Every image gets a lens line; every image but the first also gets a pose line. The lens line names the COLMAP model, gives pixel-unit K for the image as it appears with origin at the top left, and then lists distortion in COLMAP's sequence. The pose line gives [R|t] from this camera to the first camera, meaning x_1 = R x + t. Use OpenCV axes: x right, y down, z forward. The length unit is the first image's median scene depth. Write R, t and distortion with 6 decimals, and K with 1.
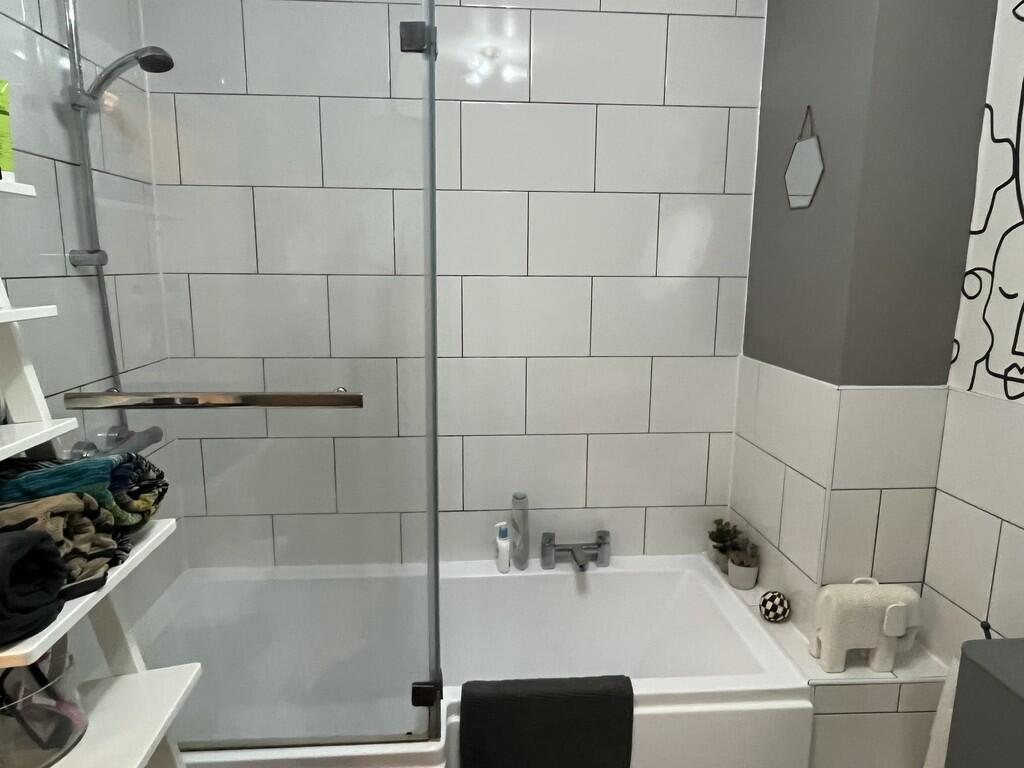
lens RADIAL K [[648.4, 0, 510.3], [0, 648.4, 377.2], [0, 0, 1]] dist [-0.002875, -0.002343]
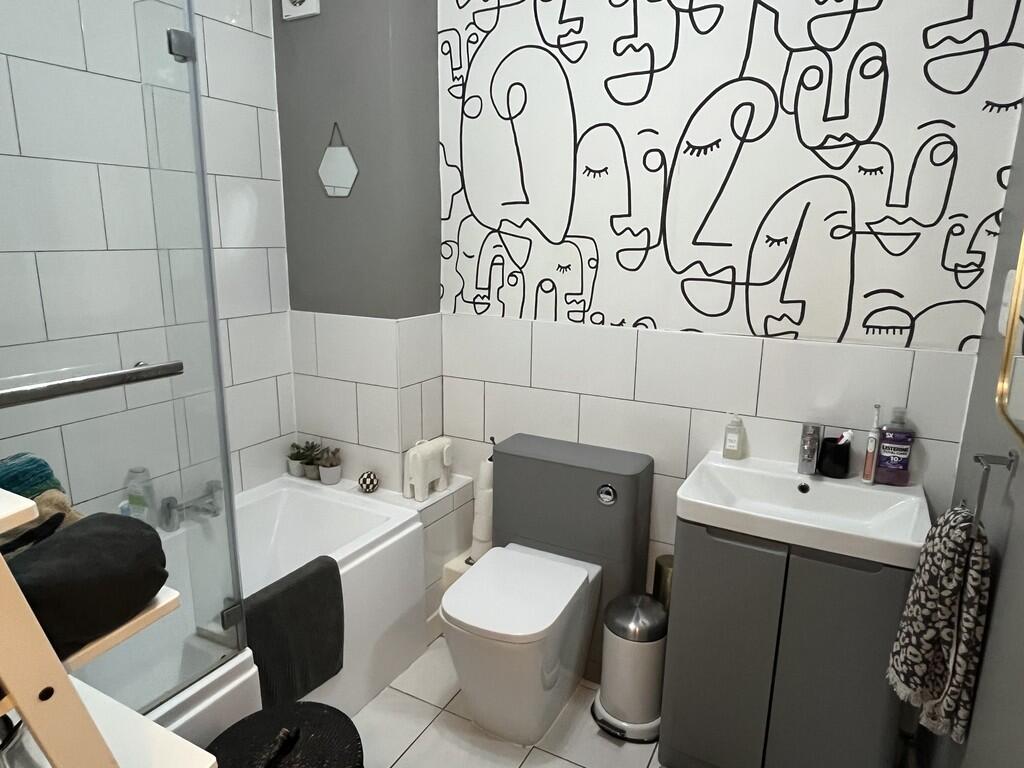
lens RADIAL K [[648.4, 0, 510.3], [0, 648.4, 377.2], [0, 0, 1]] dist [-0.002875, -0.002343]
pose [[0.549284, -0.180963, 0.815806, -0.611552], [0.136029, 0.982611, 0.126376, -0.009294], [-0.824490, 0.041557, 0.564349, -0.072651]]
